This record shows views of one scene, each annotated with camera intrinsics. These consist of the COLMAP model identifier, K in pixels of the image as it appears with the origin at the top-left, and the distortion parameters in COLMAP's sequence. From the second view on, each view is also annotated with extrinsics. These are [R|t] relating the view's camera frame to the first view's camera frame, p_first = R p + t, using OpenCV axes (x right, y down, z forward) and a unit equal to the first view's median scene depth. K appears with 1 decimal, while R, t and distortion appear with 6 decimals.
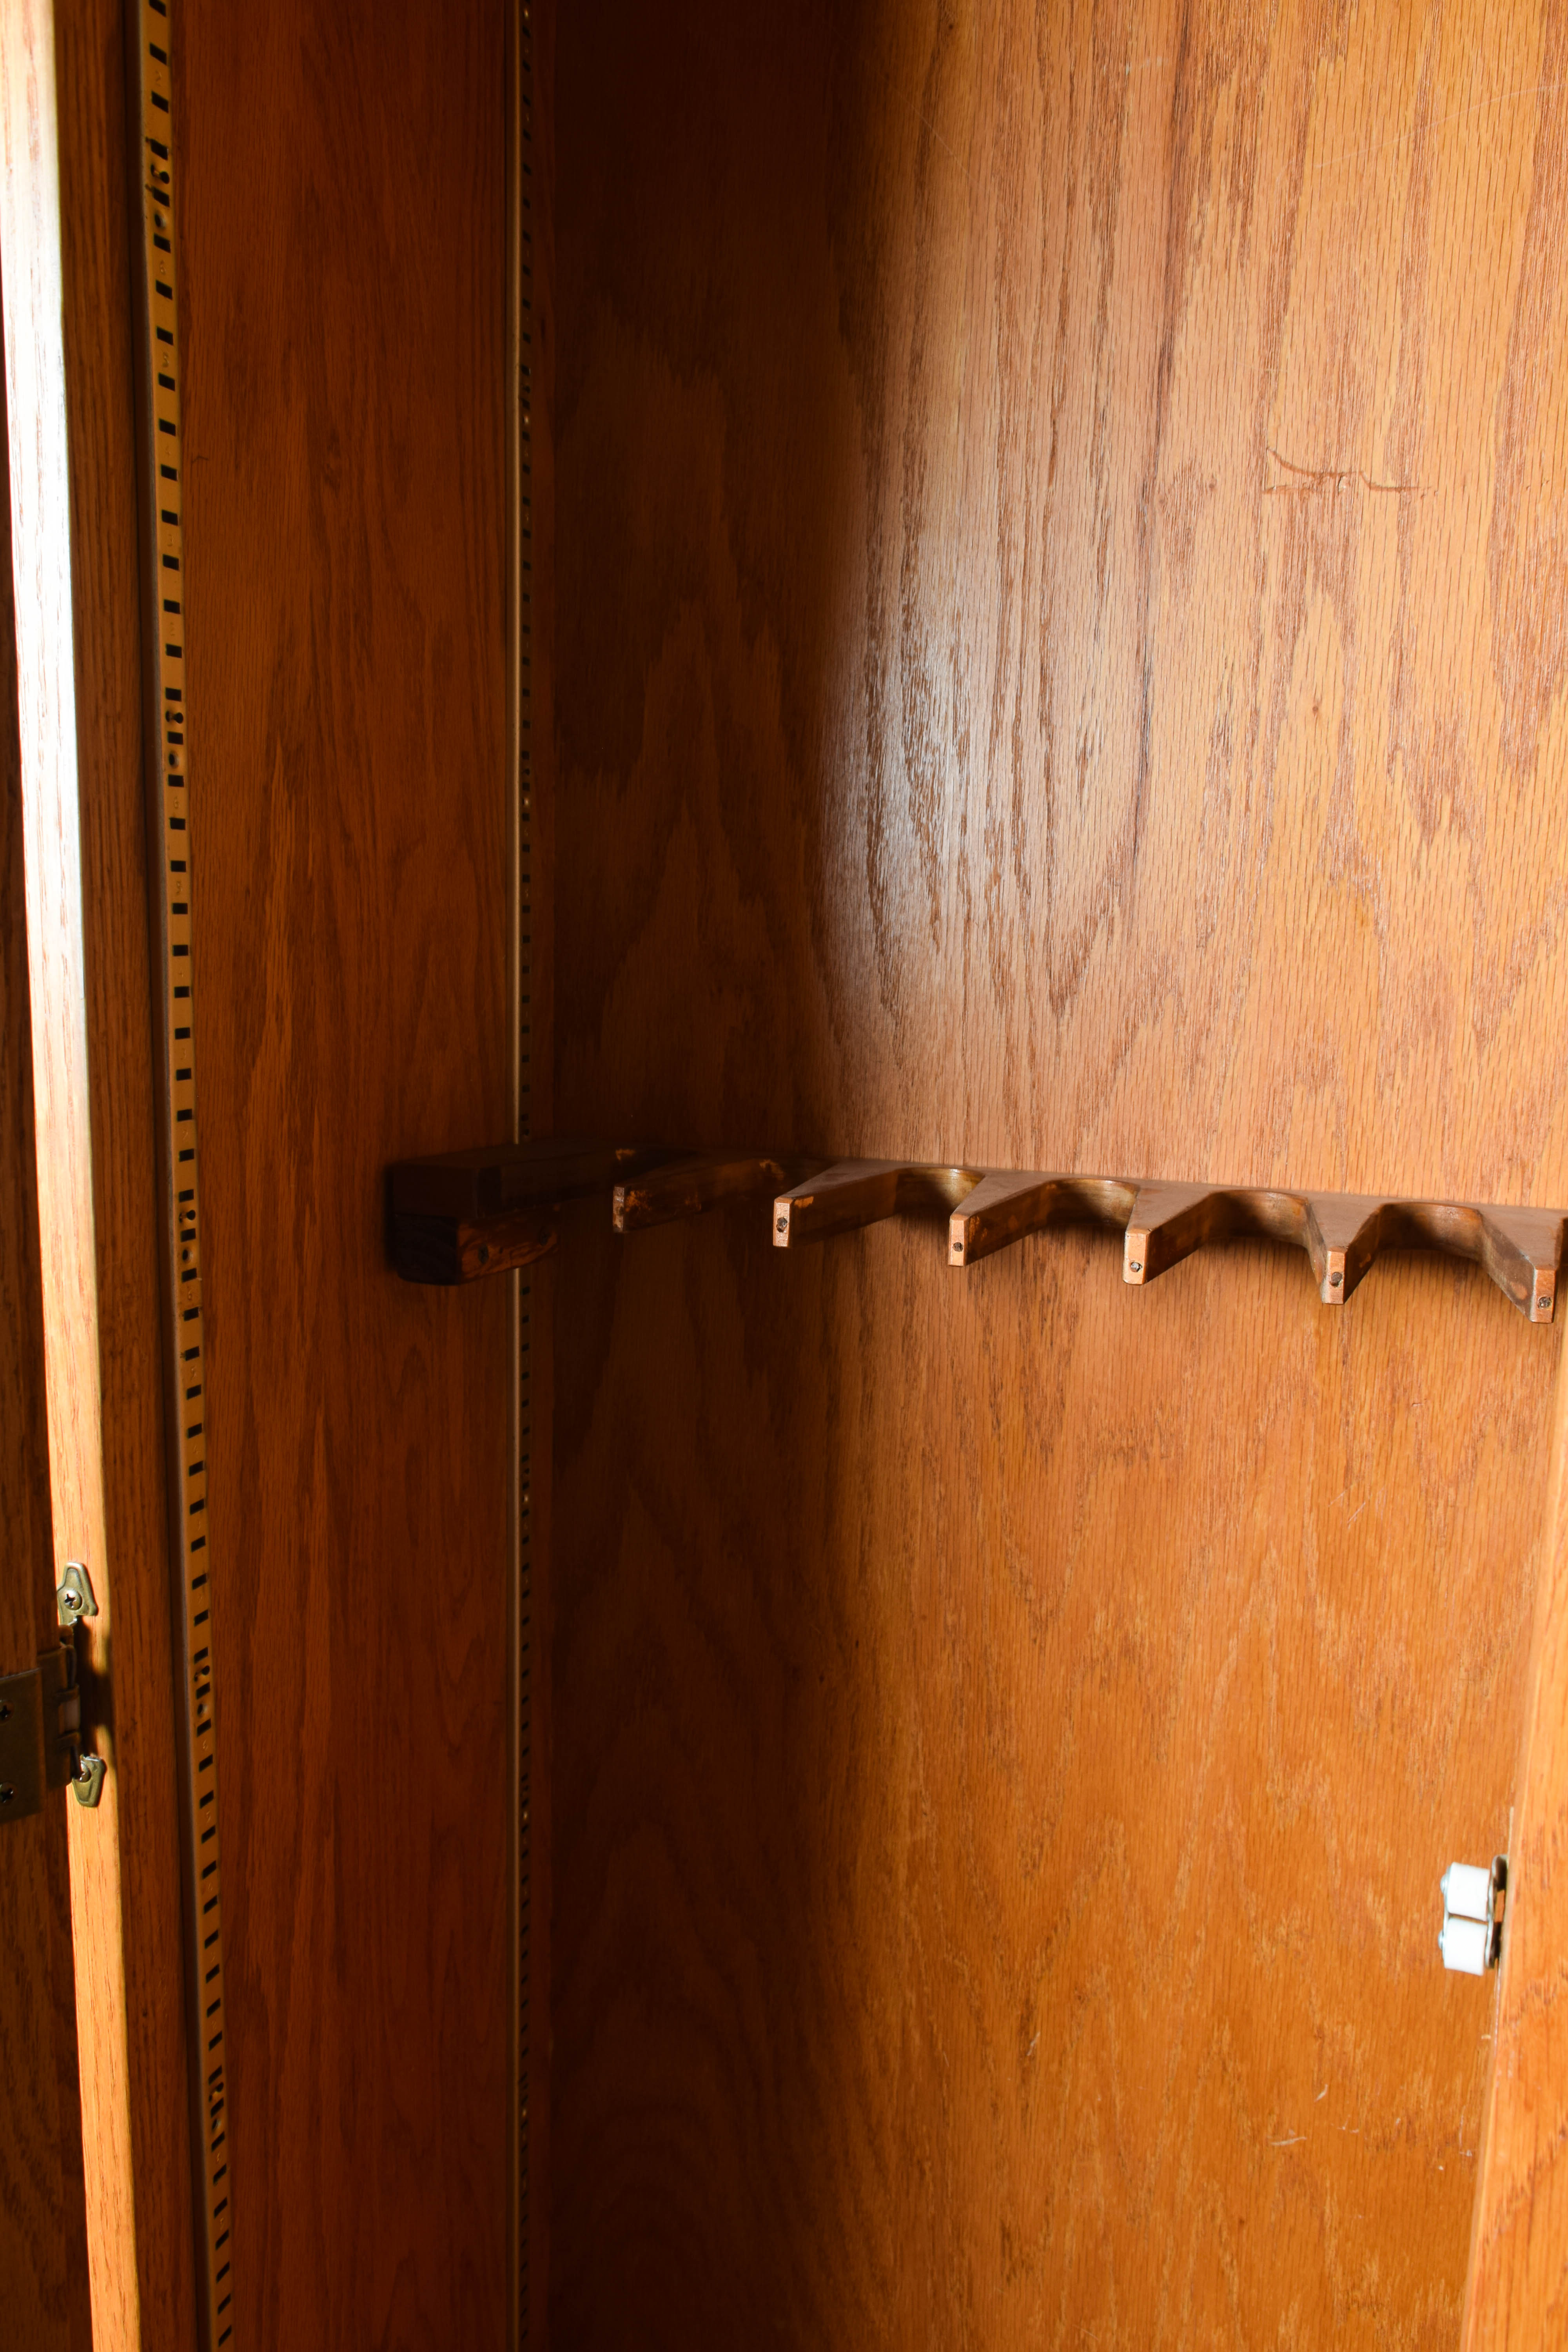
lens RADIAL K [[1802.4, 0, 782.3], [0, 1802.4, 1184.8], [0, 0, 1]] dist [-0.020004, 0.004898]
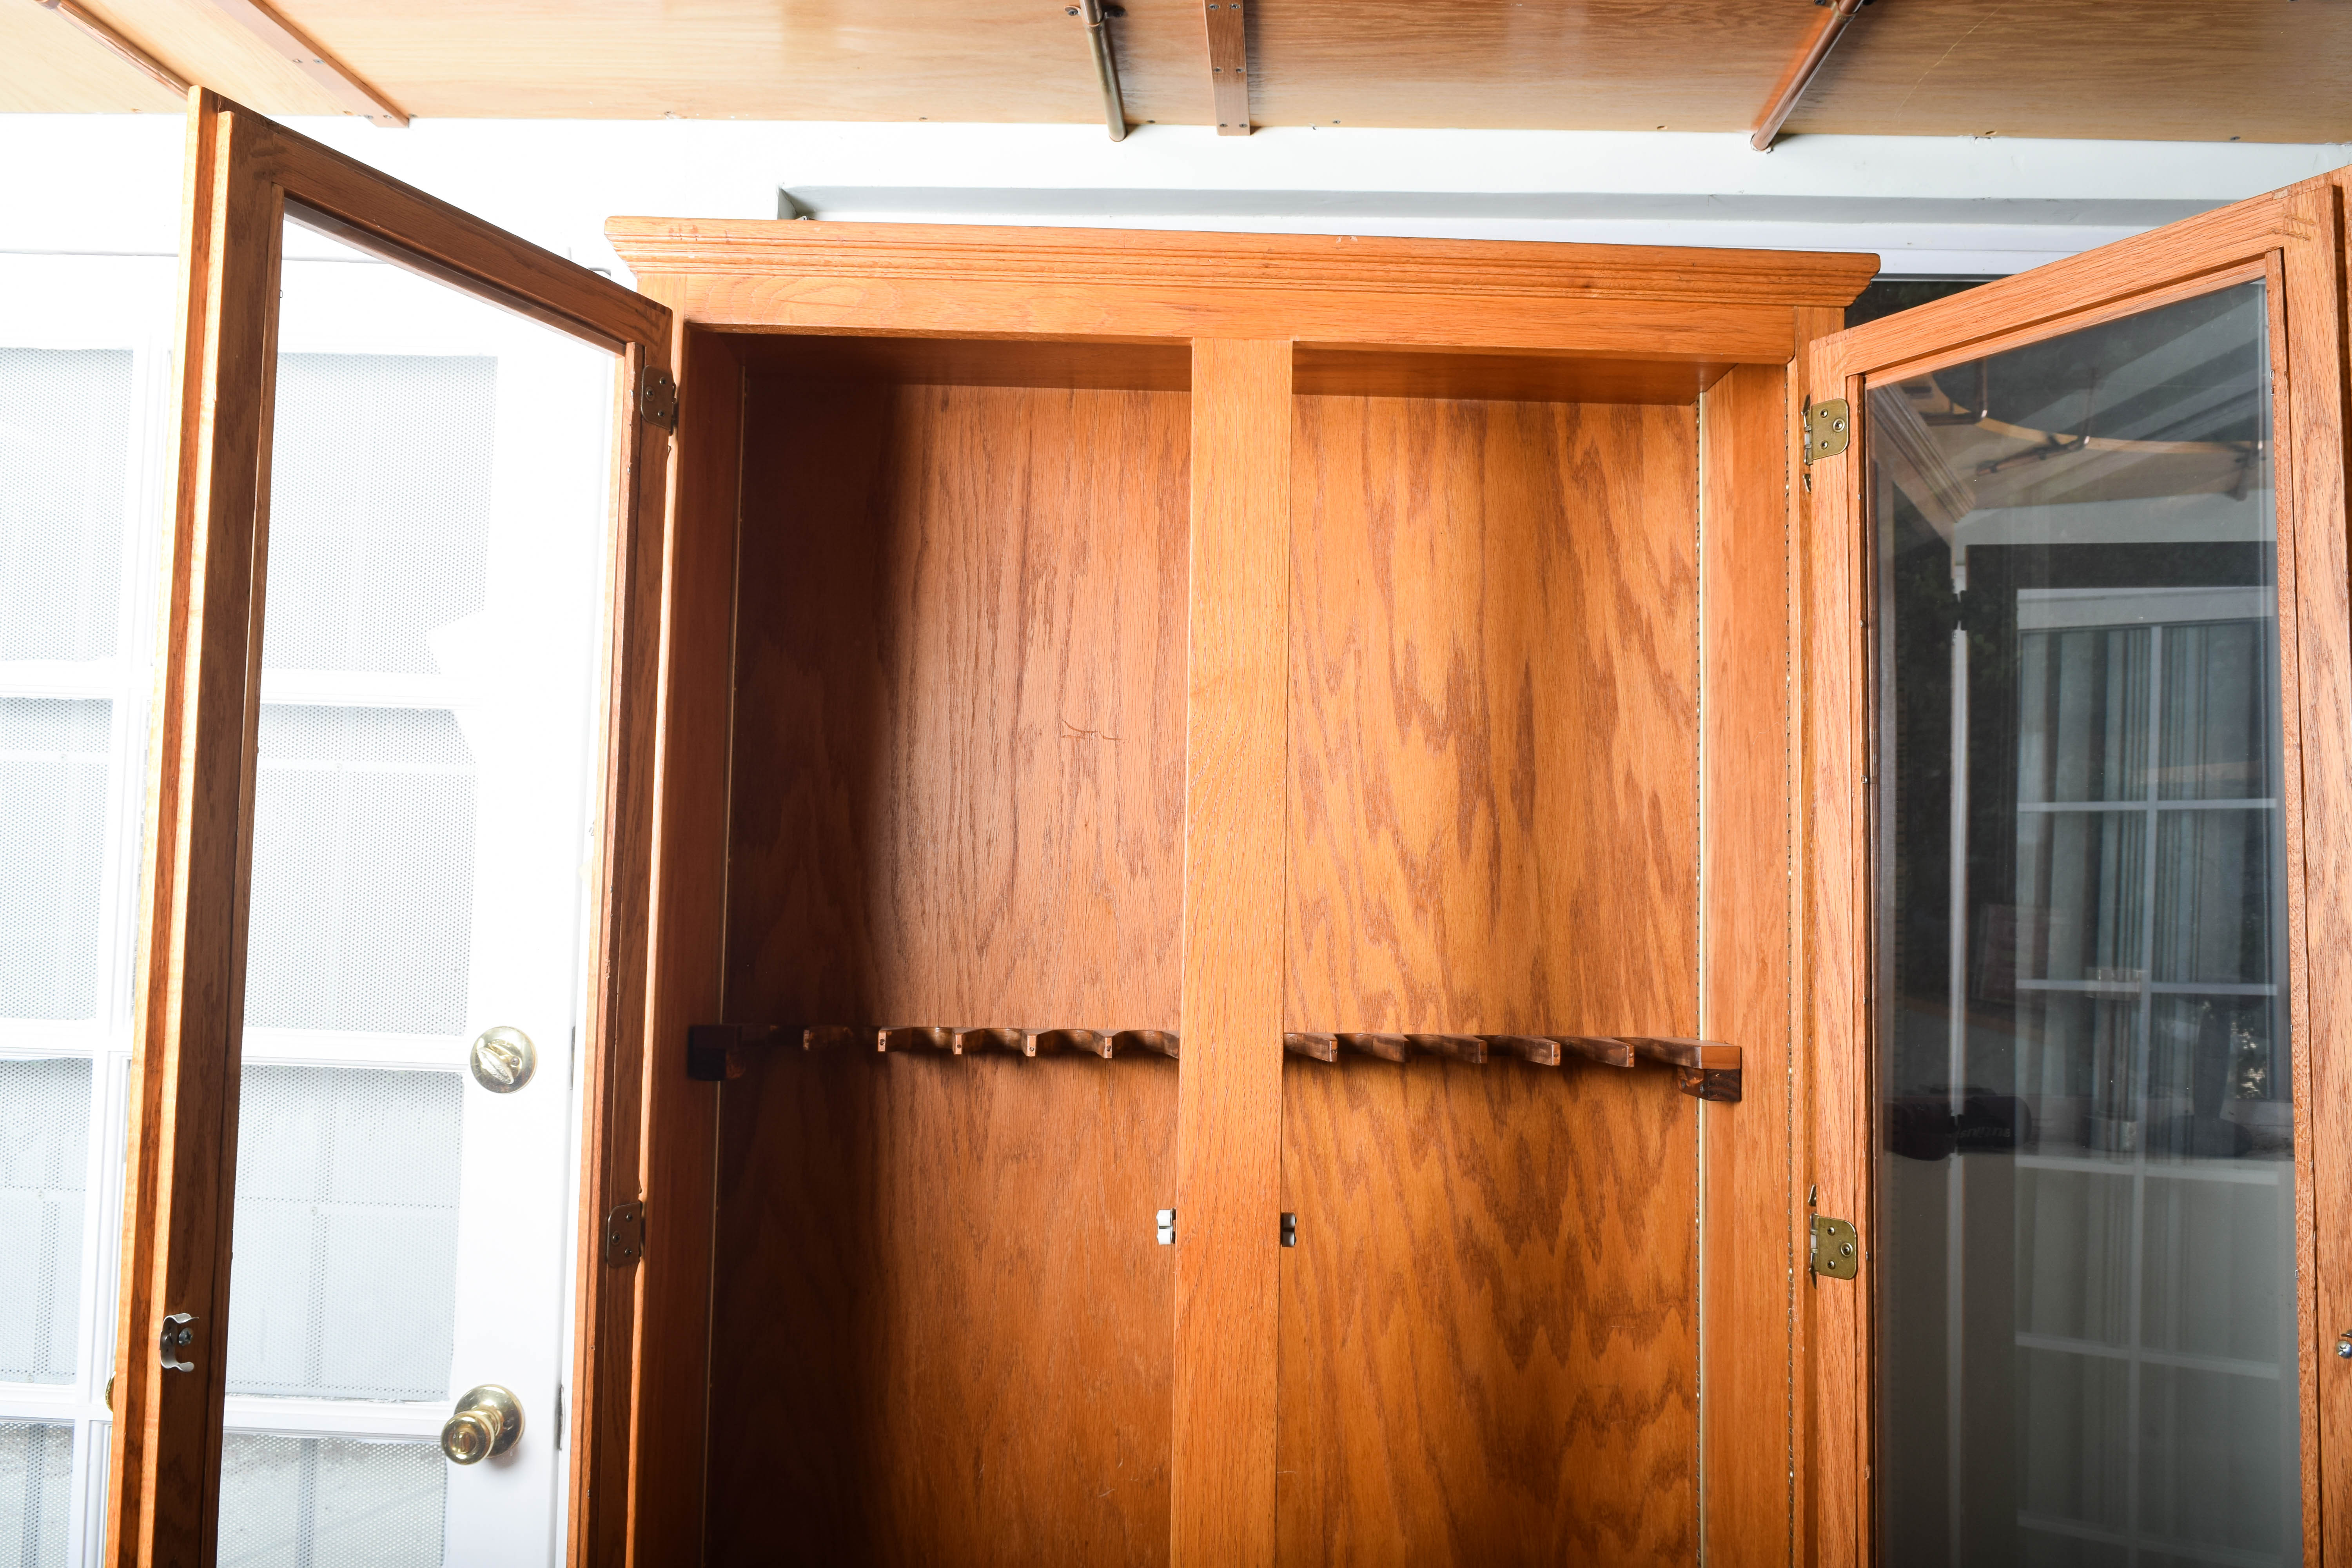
lens RADIAL K [[1734.5, 0, 1162.2], [0, 1734.5, 792.1], [0, 0, 1]] dist [-0.016990, -0.000363]
pose [[0.932068, 0.019188, 0.361775, -0.424420], [0.061732, 0.975581, -0.210787, 0.177260], [-0.356985, 0.218801, 0.908123, -1.090654]]
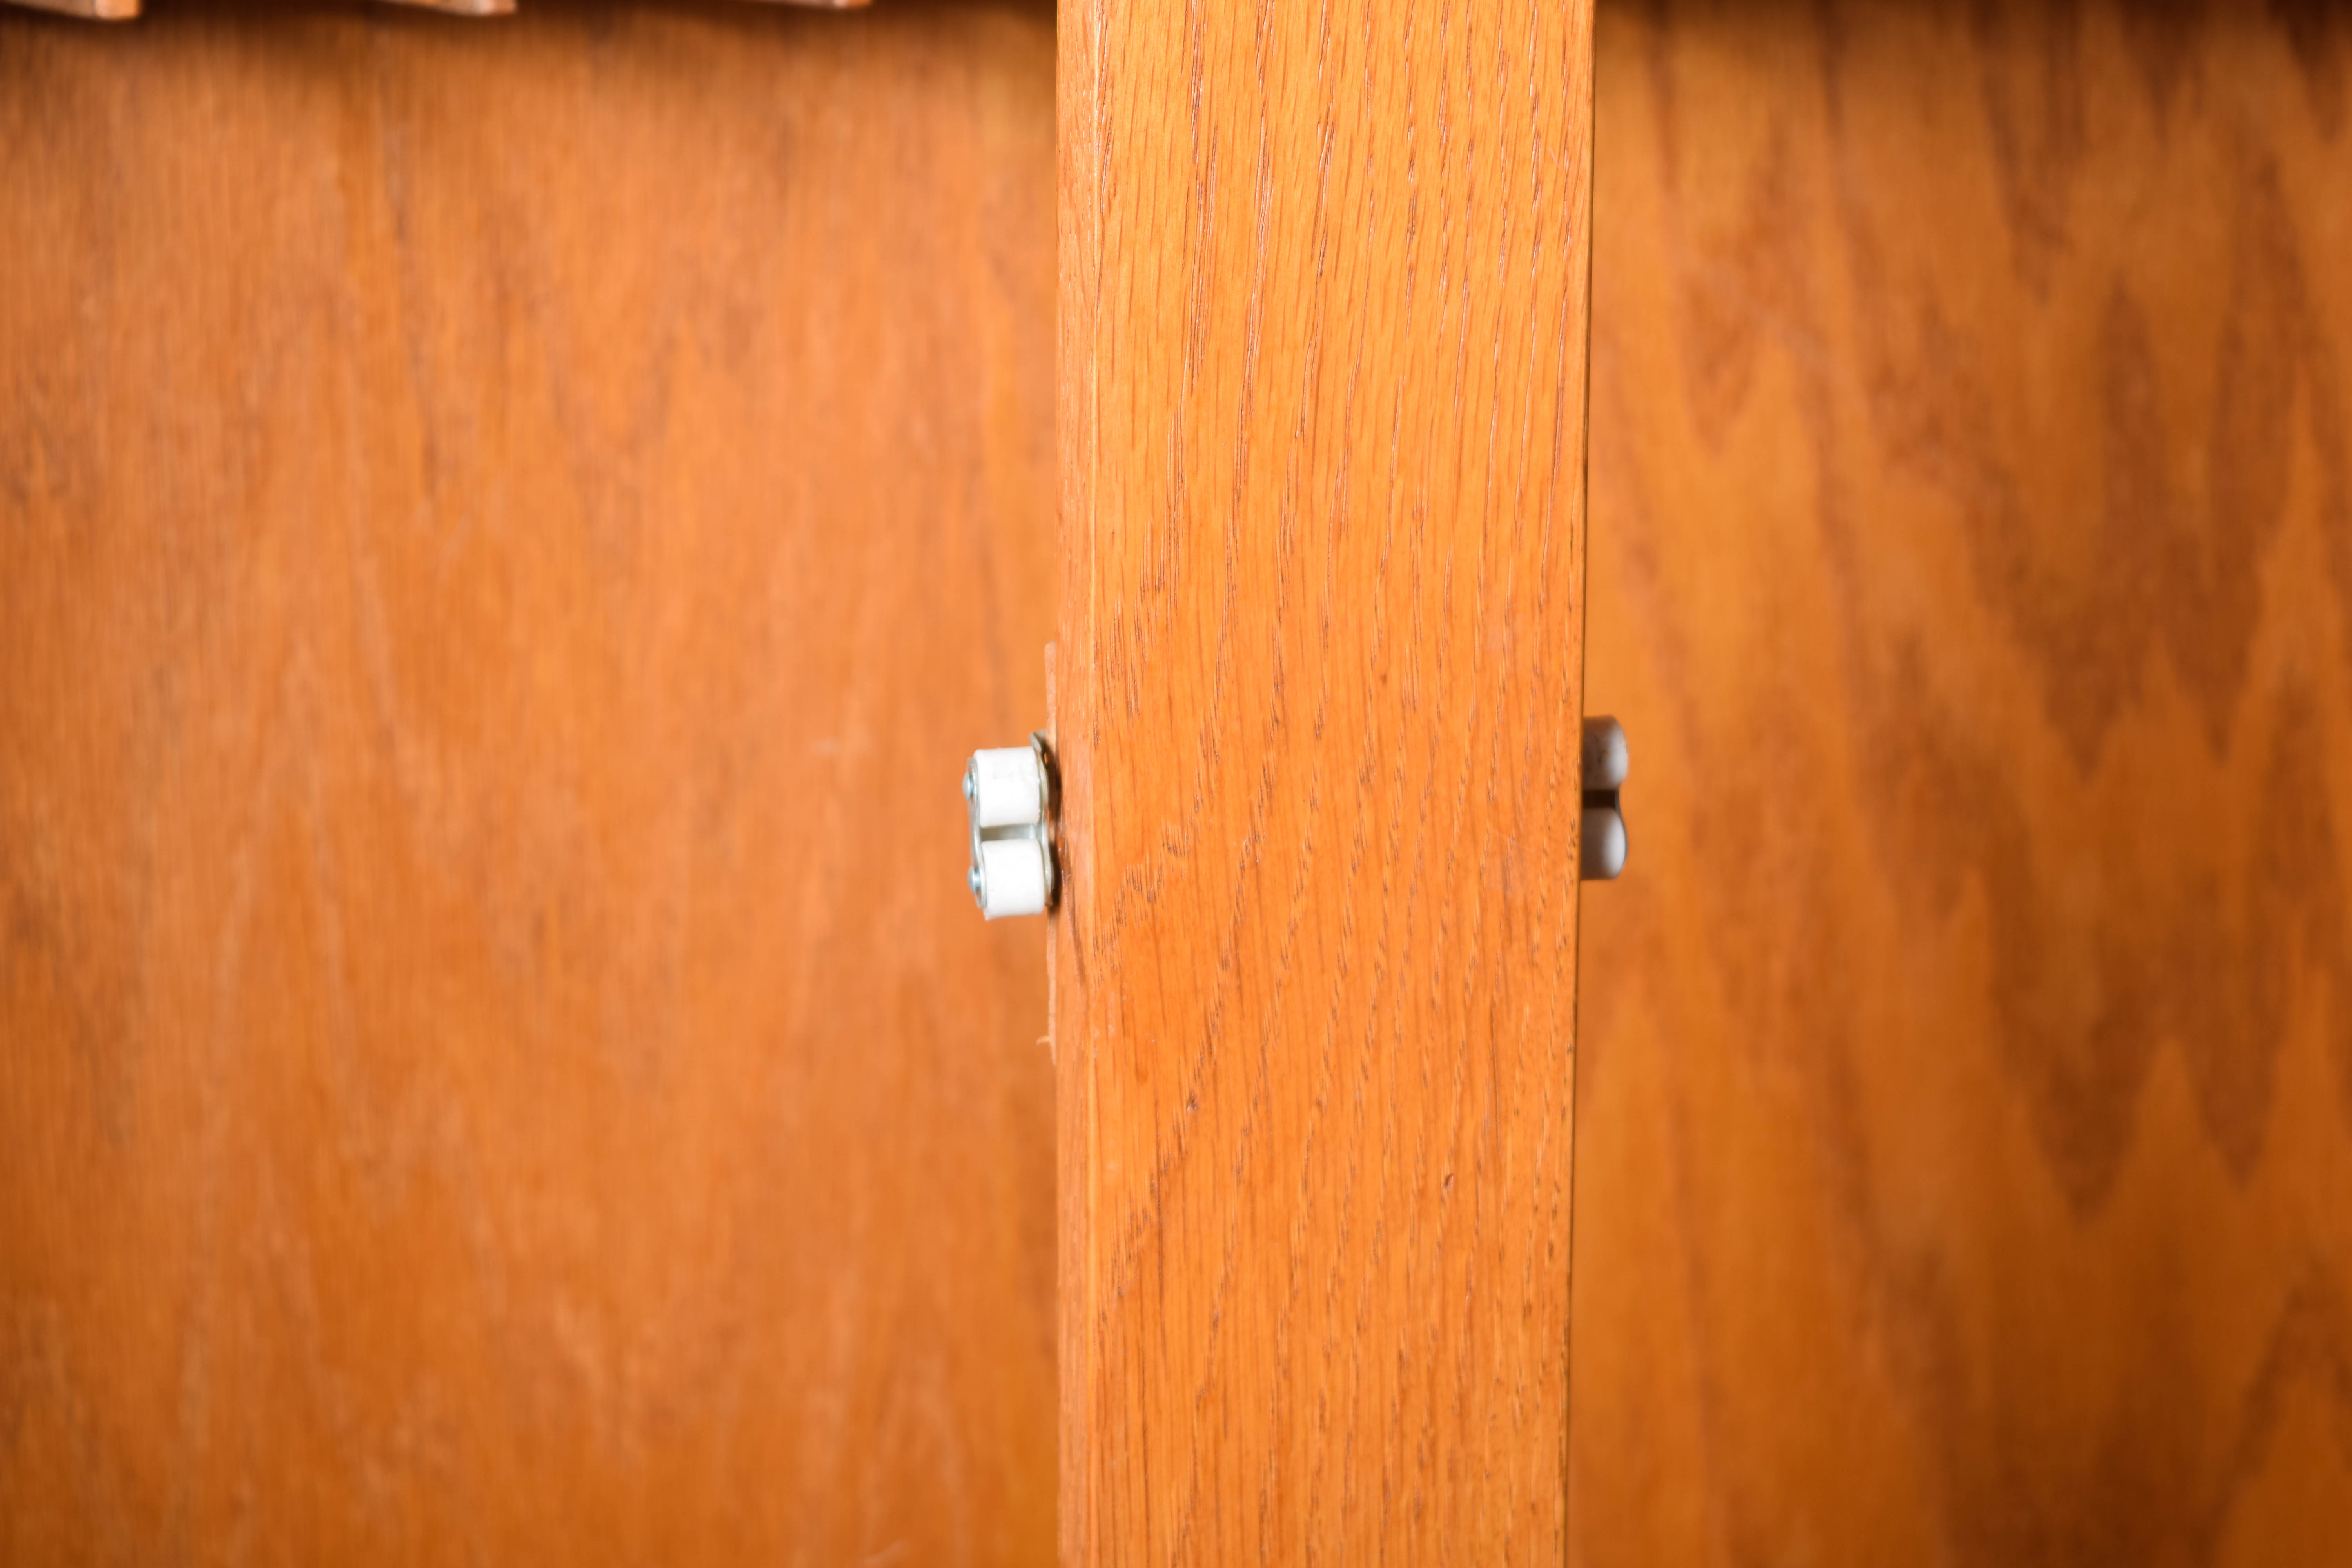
lens RADIAL K [[5407.8, 0, 1176.0], [0, 5407.8, 784.0], [0, 0, 1]] dist [-0.069792, 0.246314]
pose [[0.814079, -0.146430, 0.561990, -0.366745], [0.111200, 0.989089, 0.096632, 0.127042], [-0.570008, -0.016173, 0.821480, -0.340015]]
